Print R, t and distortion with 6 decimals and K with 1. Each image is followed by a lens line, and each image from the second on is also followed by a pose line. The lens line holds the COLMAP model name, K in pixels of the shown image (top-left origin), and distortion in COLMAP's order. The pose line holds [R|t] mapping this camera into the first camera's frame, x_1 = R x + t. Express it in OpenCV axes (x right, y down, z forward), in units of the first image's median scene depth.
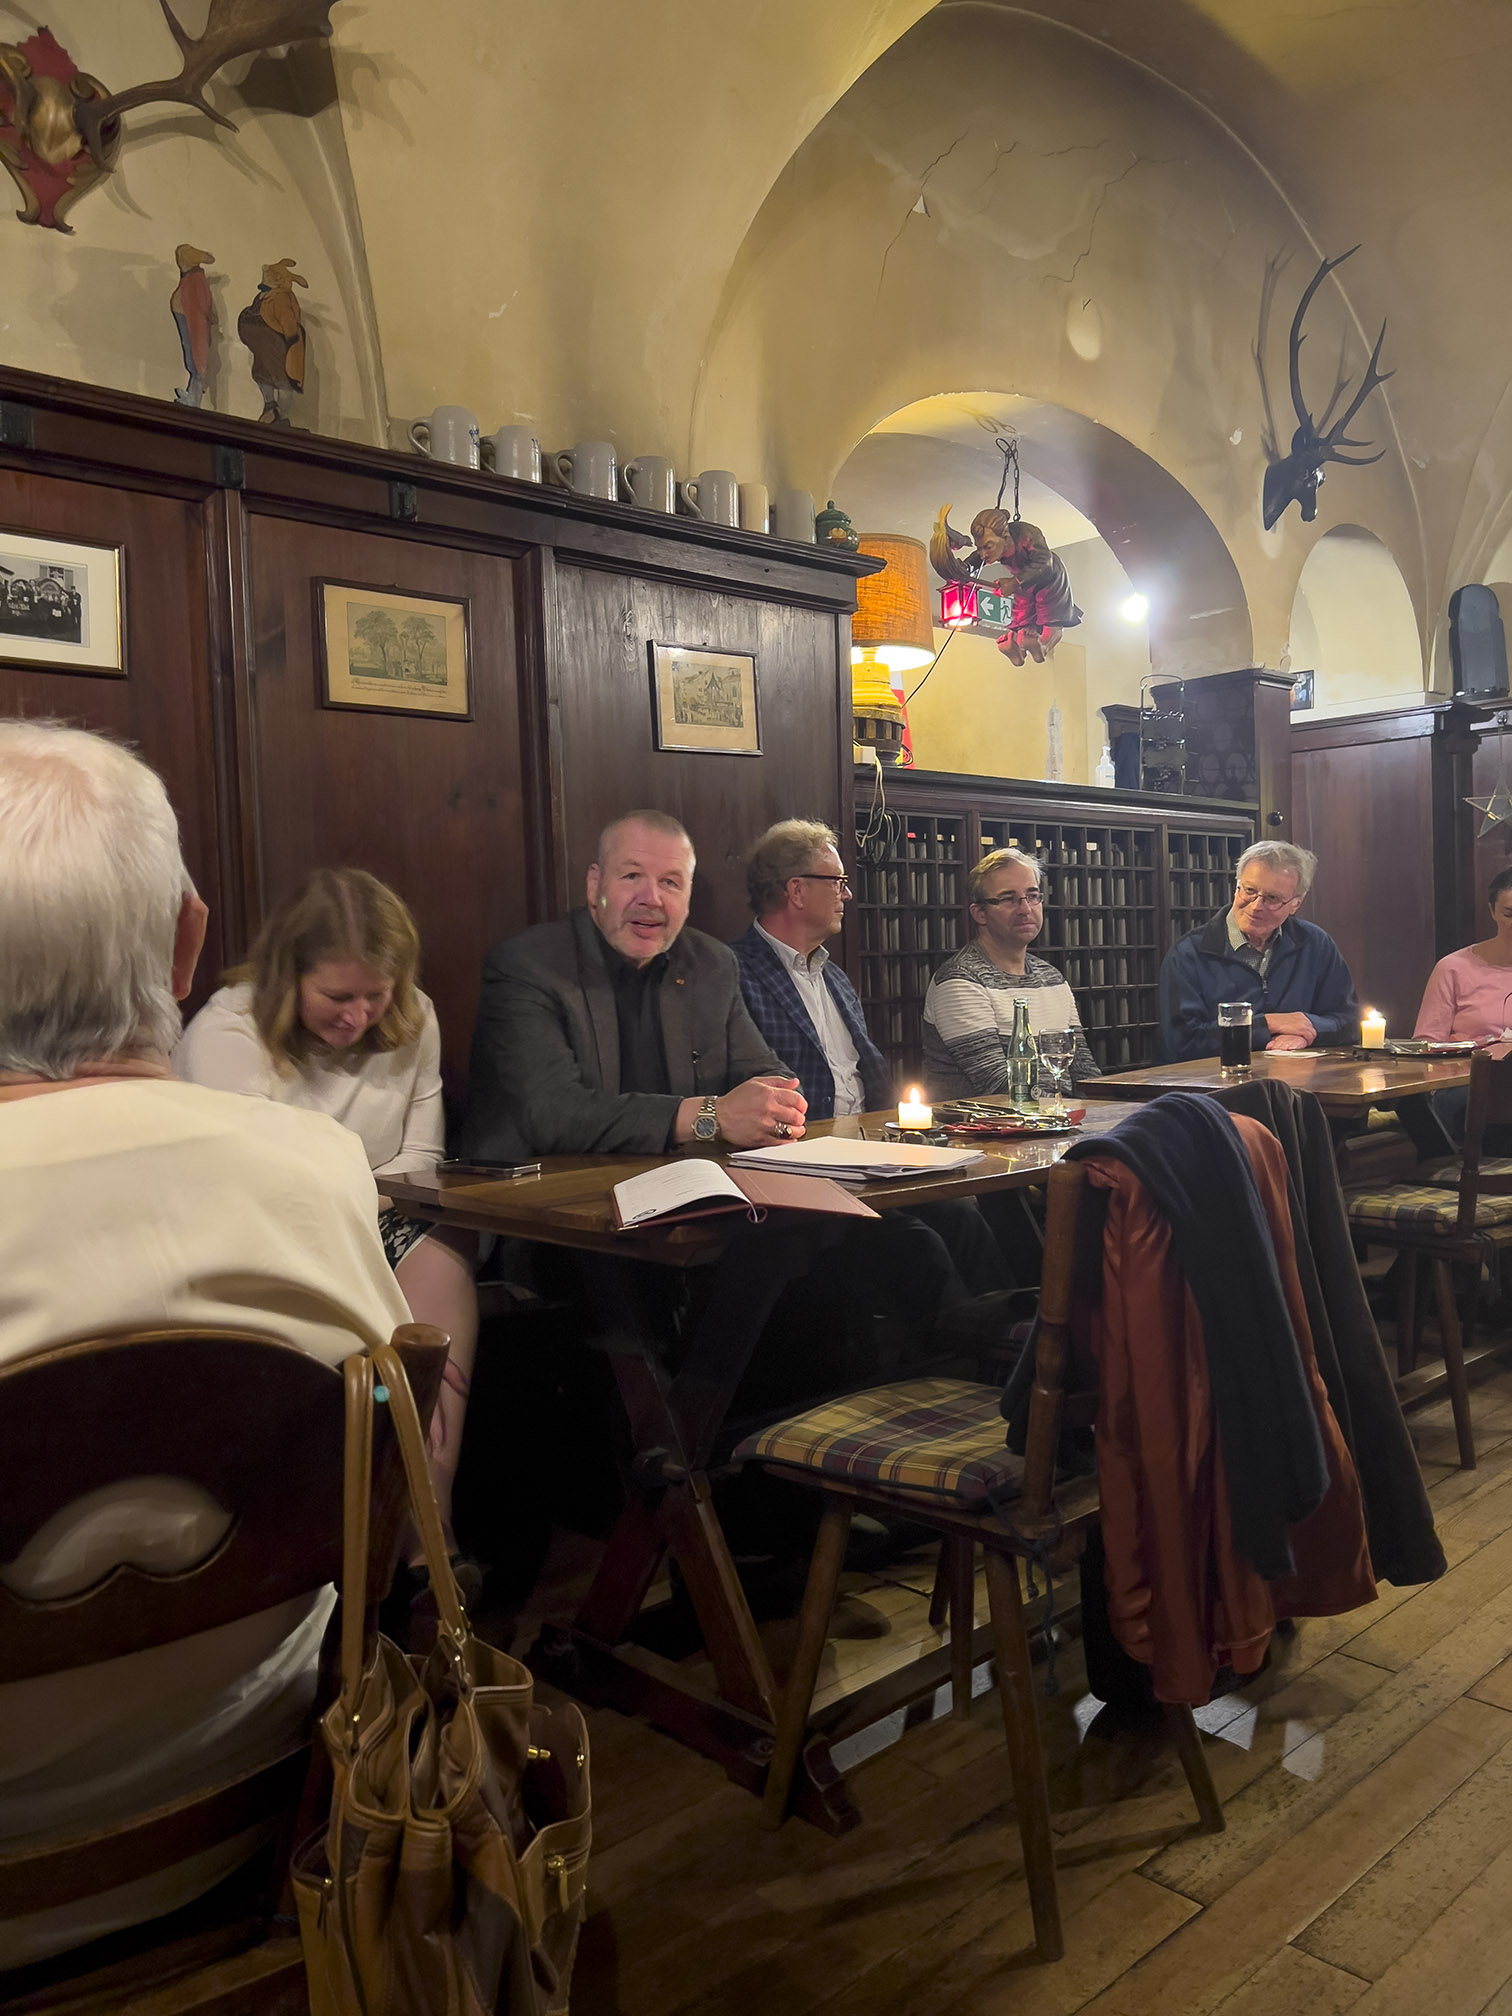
lens RADIAL K [[1534.2, 0, 769.2], [0, 1534.2, 1000.7], [0, 0, 1]] dist [0.007138, -0.007212]
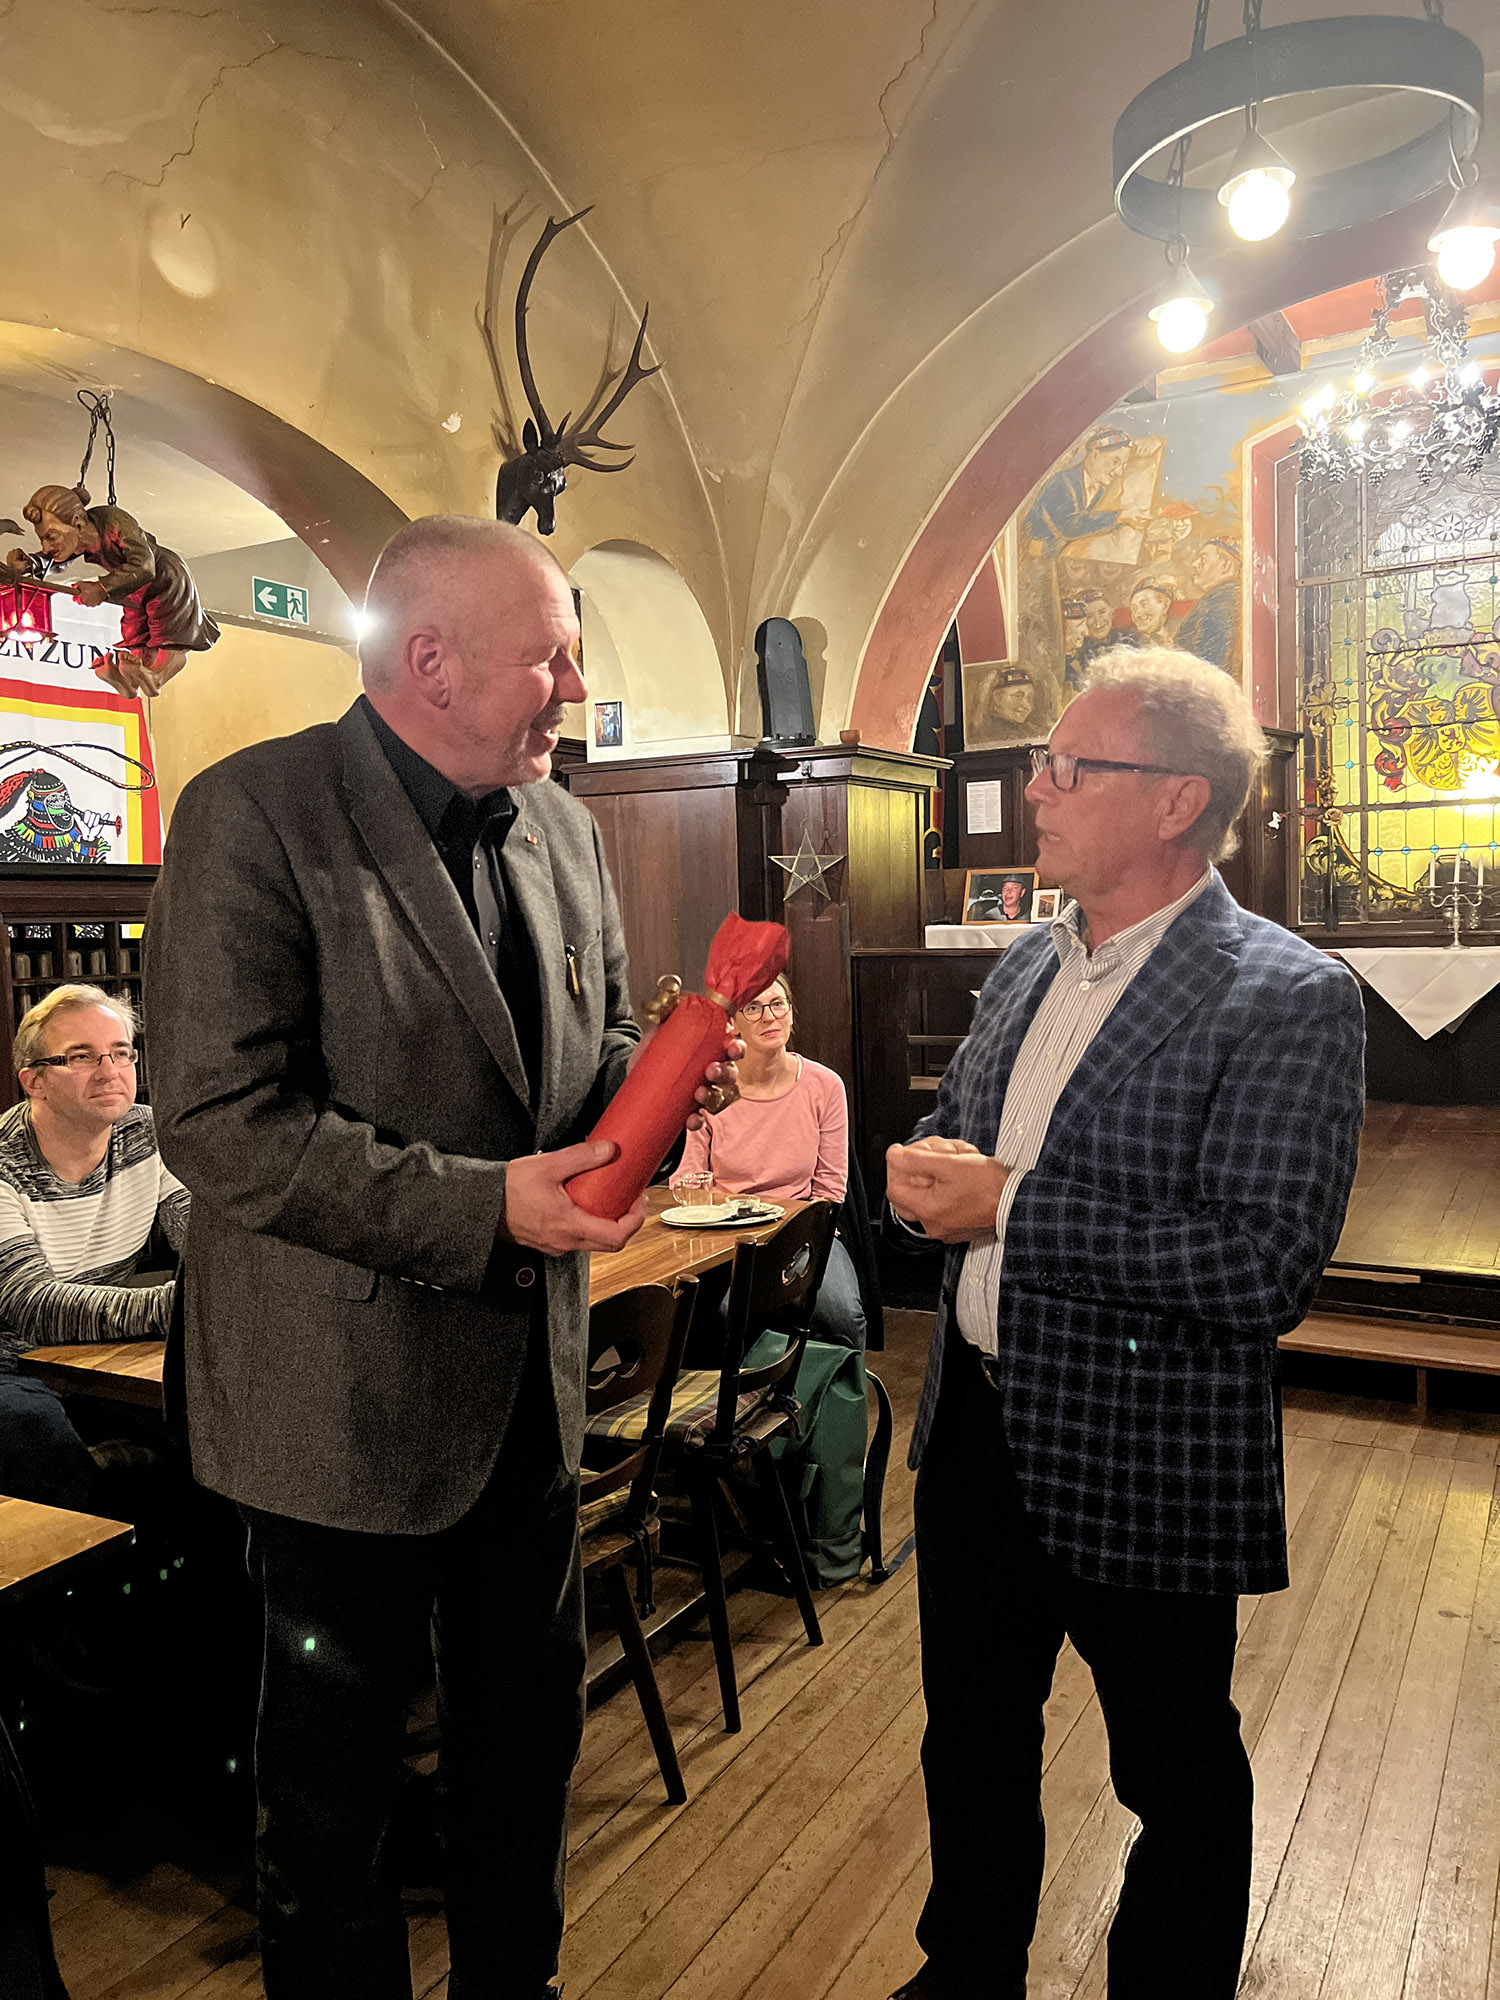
lens RADIAL K [[1522.0, 0, 763.1], [0, 1522.0, 992.8], [0, 0, 1]] dist [0.007138, -0.007212]
pose [[0.953638, -0.010905, 0.300757, 0.397600], [0.007362, 0.999890, 0.012912, -0.140401], [-0.300865, -0.010099, 0.953613, 0.336821]]
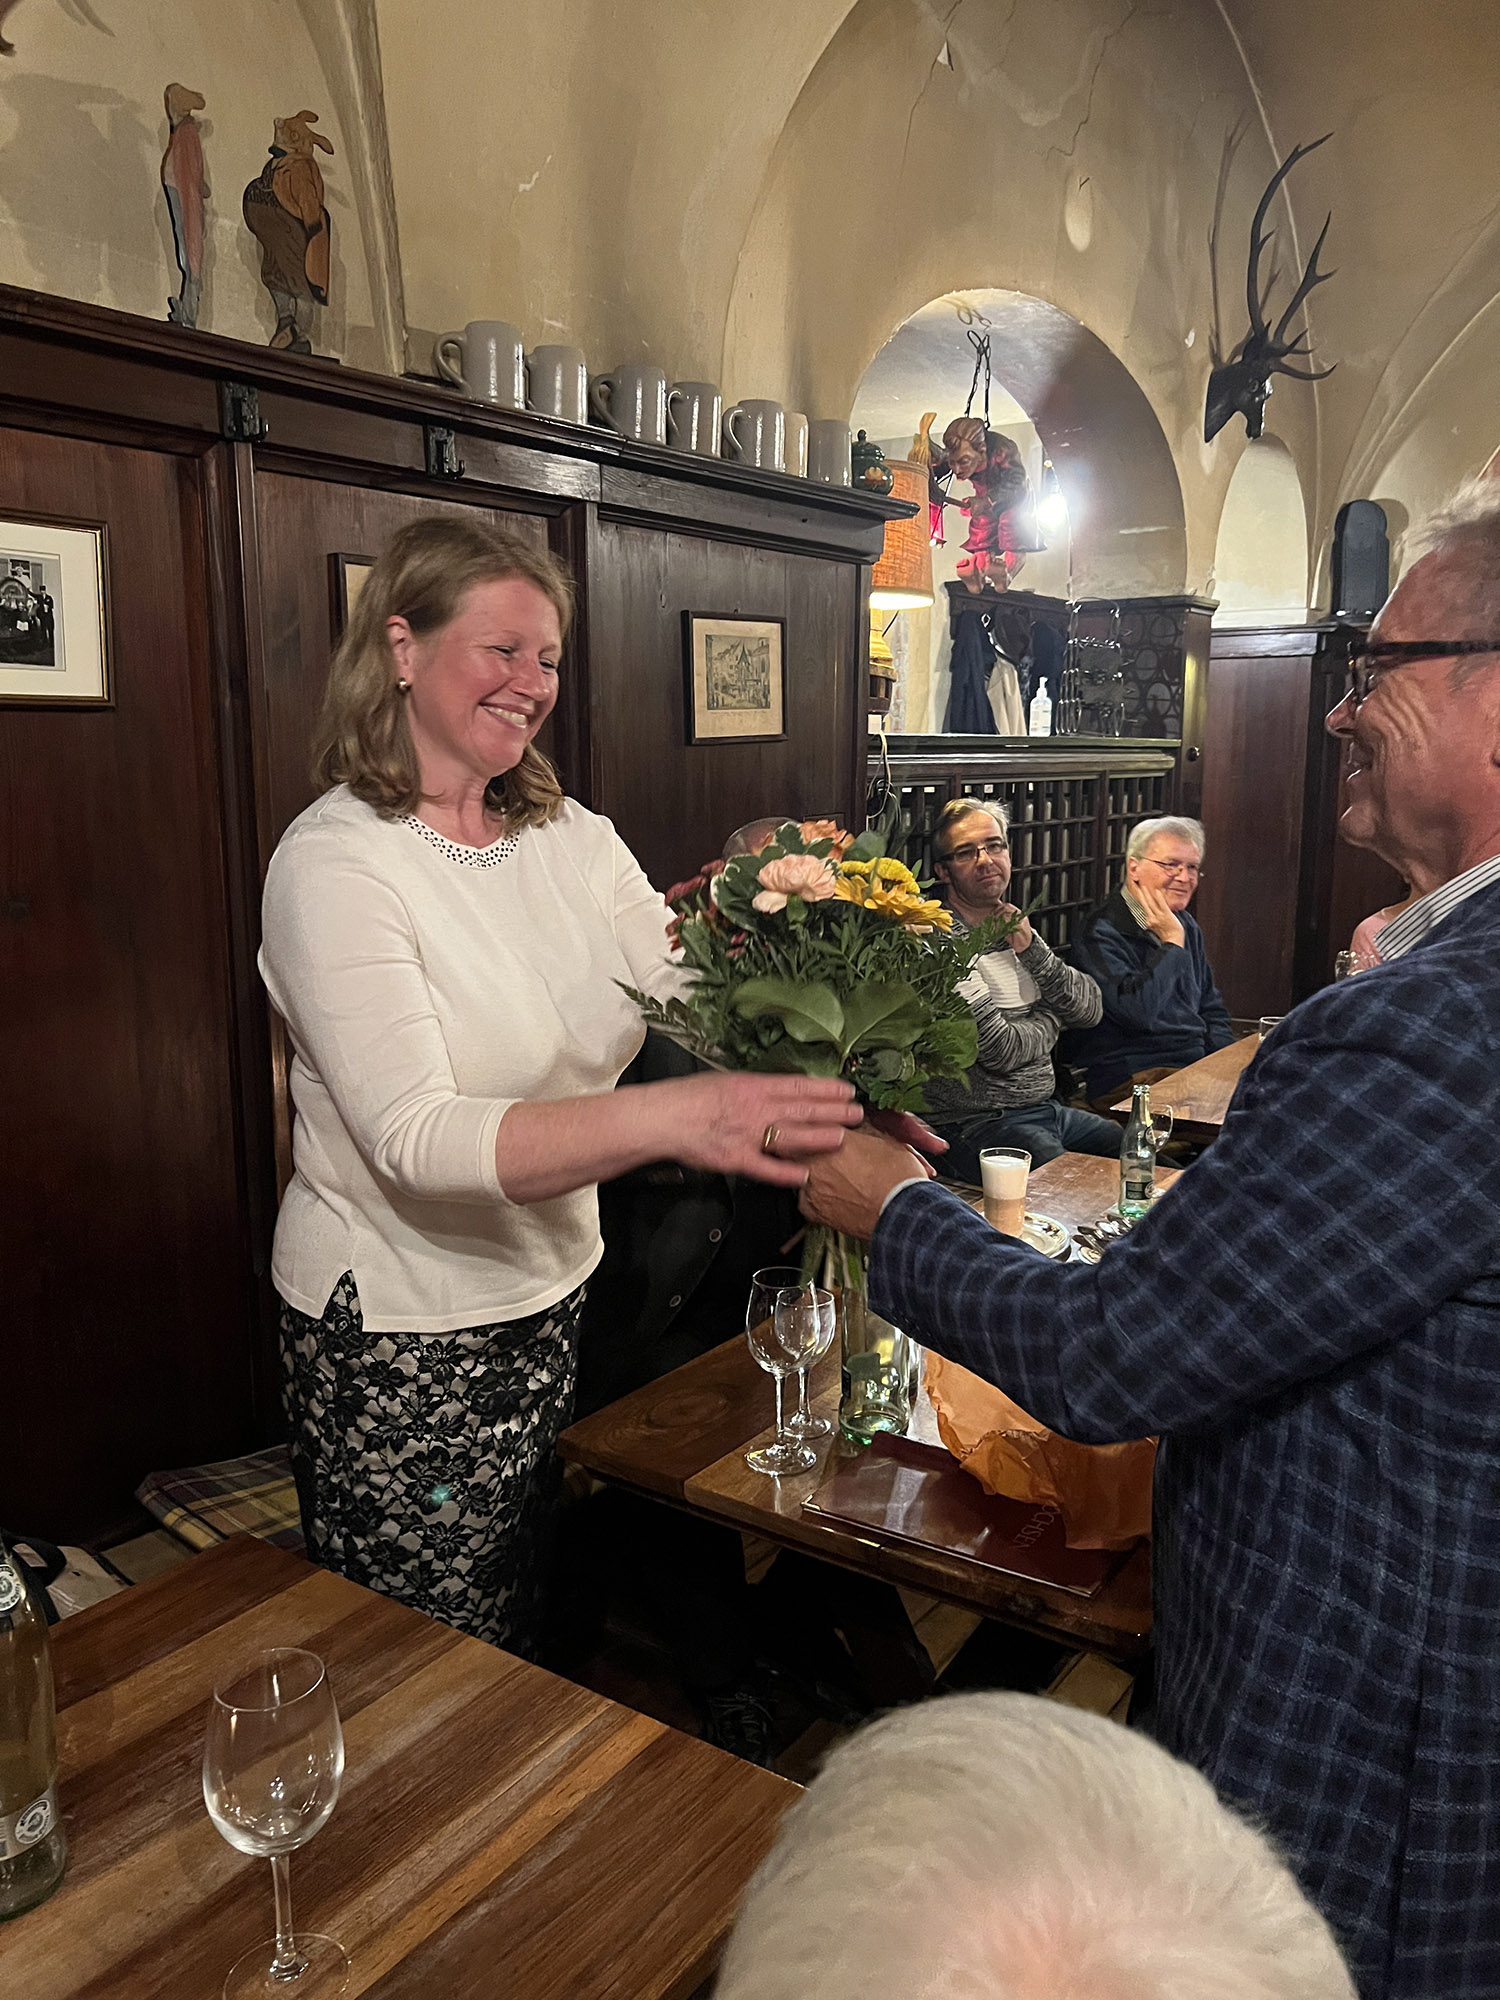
lens RADIAL K [[1518.8, 0, 753.6], [0, 1518.8, 1022.8], [0, 0, 1]] dist [-0.002831, -0.007960]
pose [[0.981581, -0.003948, 0.191006, -0.236304], [-0.024324, 0.989068, 0.145442, -0.160867], [-0.189492, -0.147410, 0.970754, 0.197370]]
